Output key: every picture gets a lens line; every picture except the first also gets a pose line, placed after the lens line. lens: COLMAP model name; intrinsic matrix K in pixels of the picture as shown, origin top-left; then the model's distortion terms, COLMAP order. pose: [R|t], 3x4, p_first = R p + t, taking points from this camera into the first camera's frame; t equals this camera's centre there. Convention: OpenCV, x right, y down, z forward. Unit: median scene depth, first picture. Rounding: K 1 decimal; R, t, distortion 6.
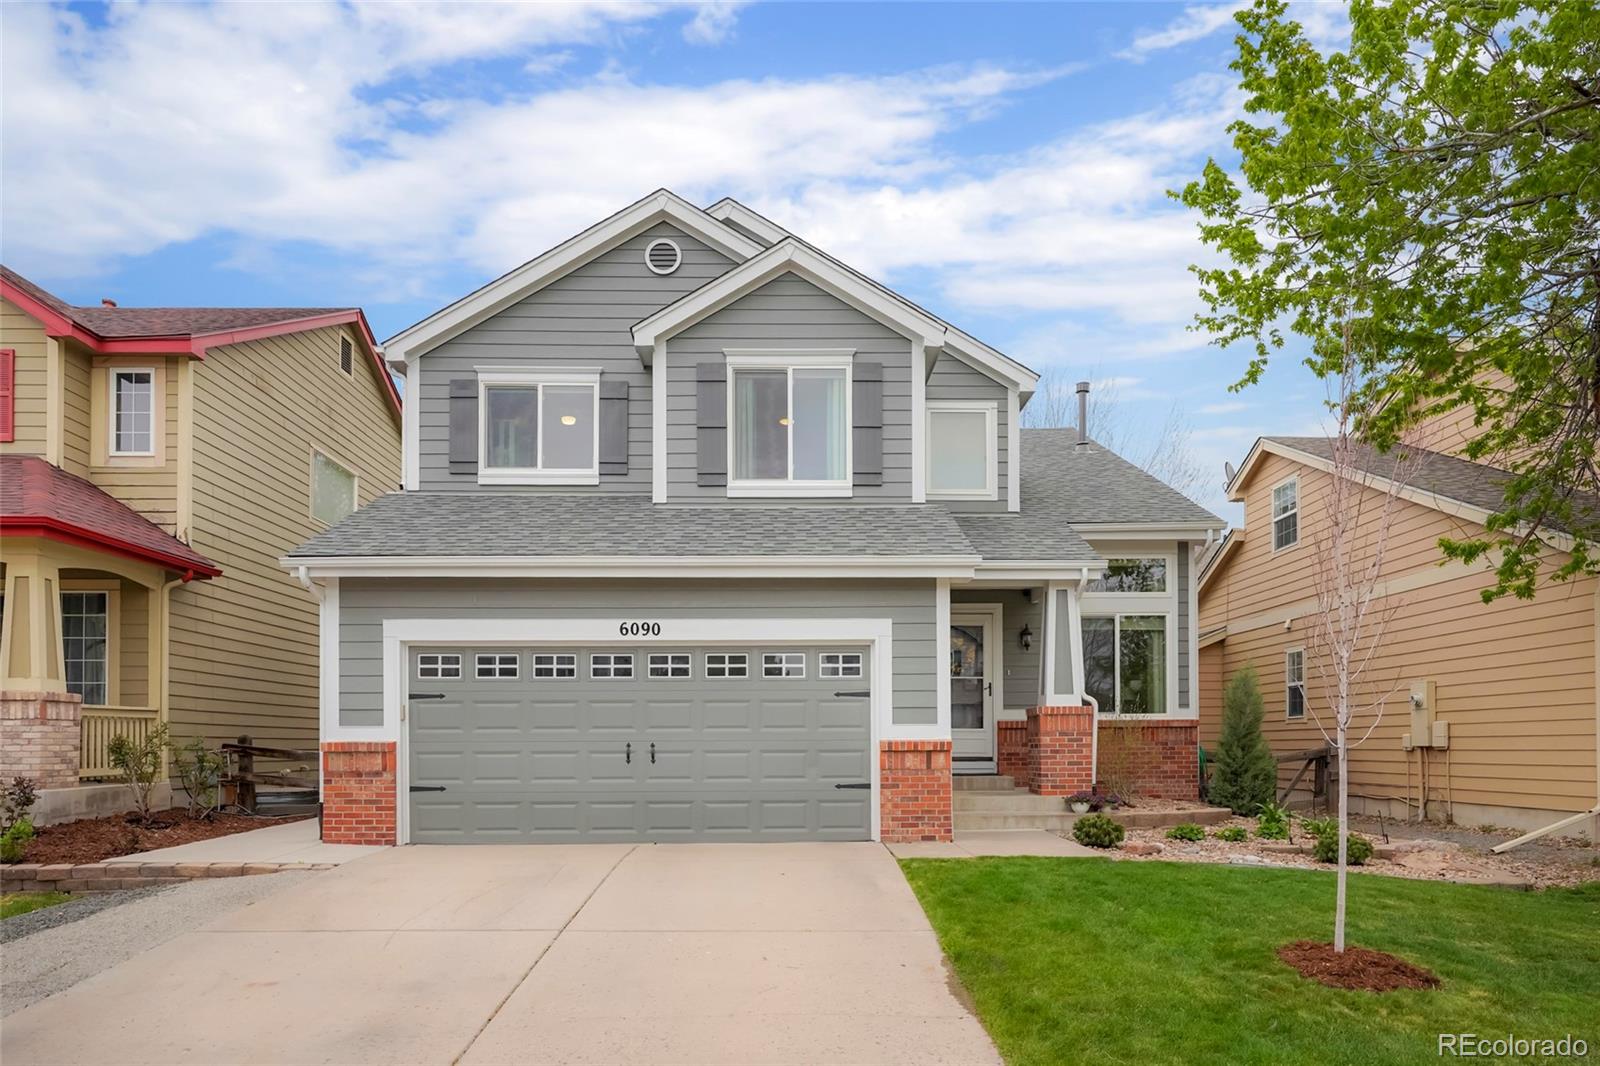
lens RADIAL K [[940.1, 0, 800.3], [0, 940.1, 535.7], [0, 0, 1]] dist [-0.007069, 0.002249]
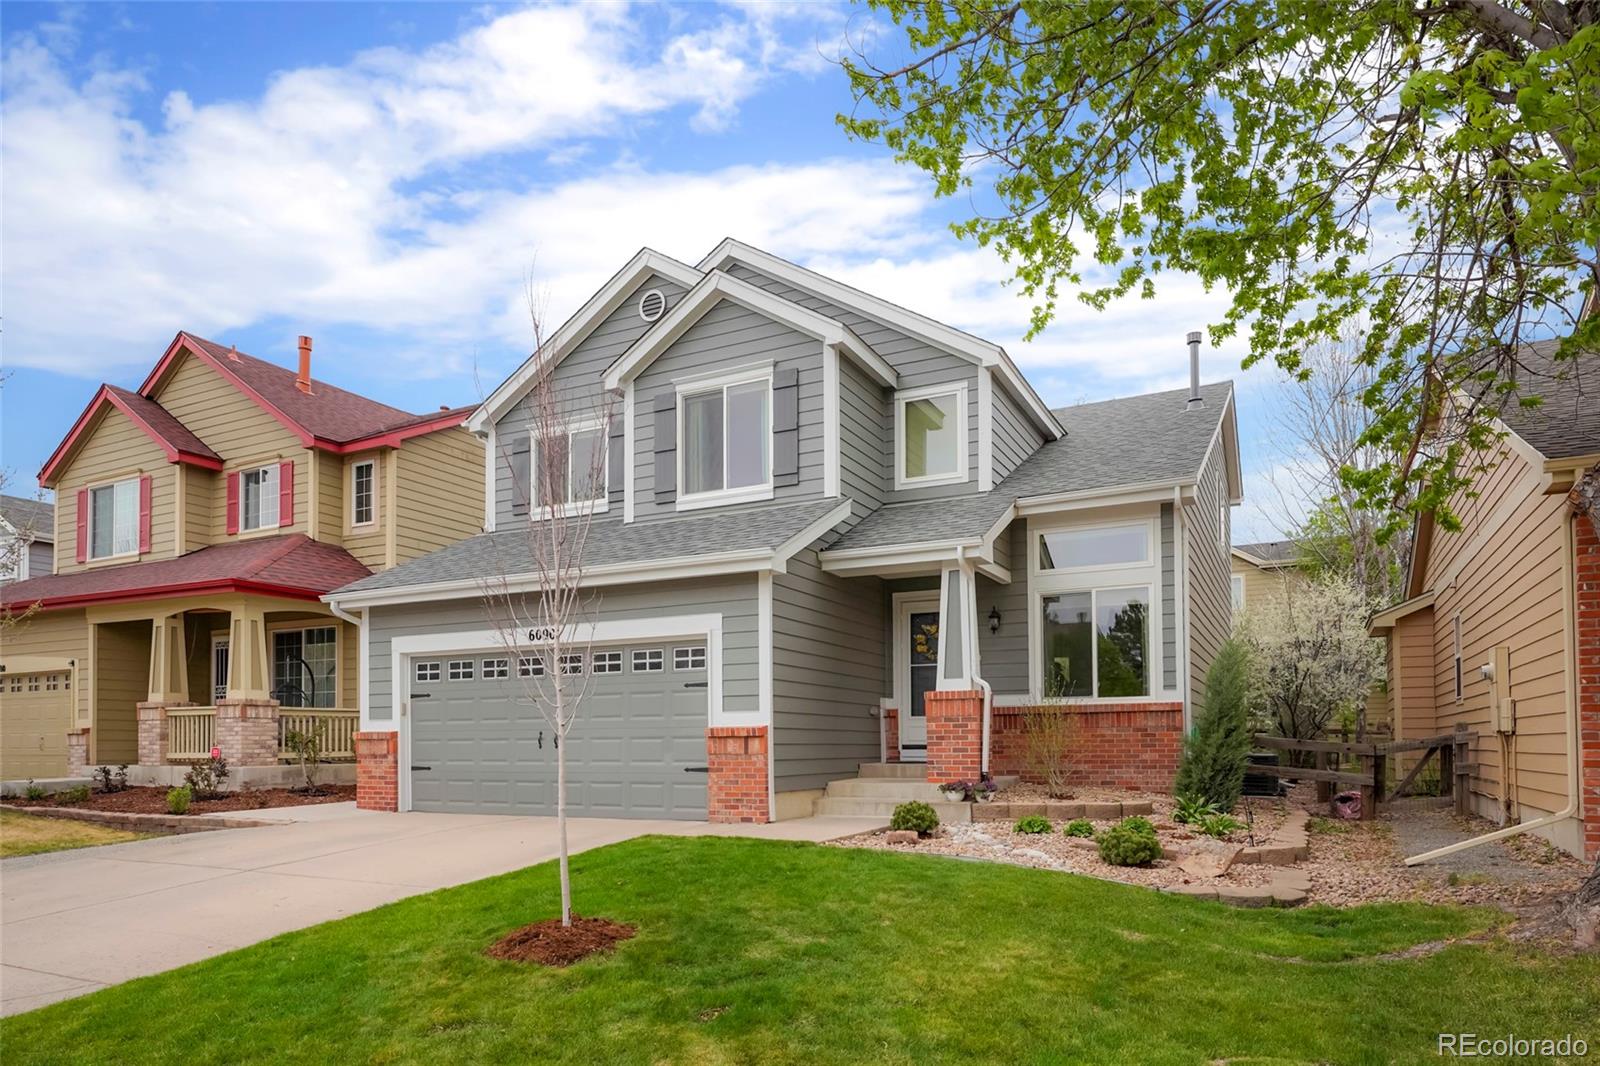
lens RADIAL K [[898.7, 0, 802.8], [0, 898.7, 533.7], [0, 0, 1]] dist [-0.004738, 0.002986]
pose [[0.904581, -0.097732, -0.414948, 0.522404], [0.095088, 0.995100, -0.027083, 0.029771], [0.415562, -0.014958, 0.909442, 0.094778]]
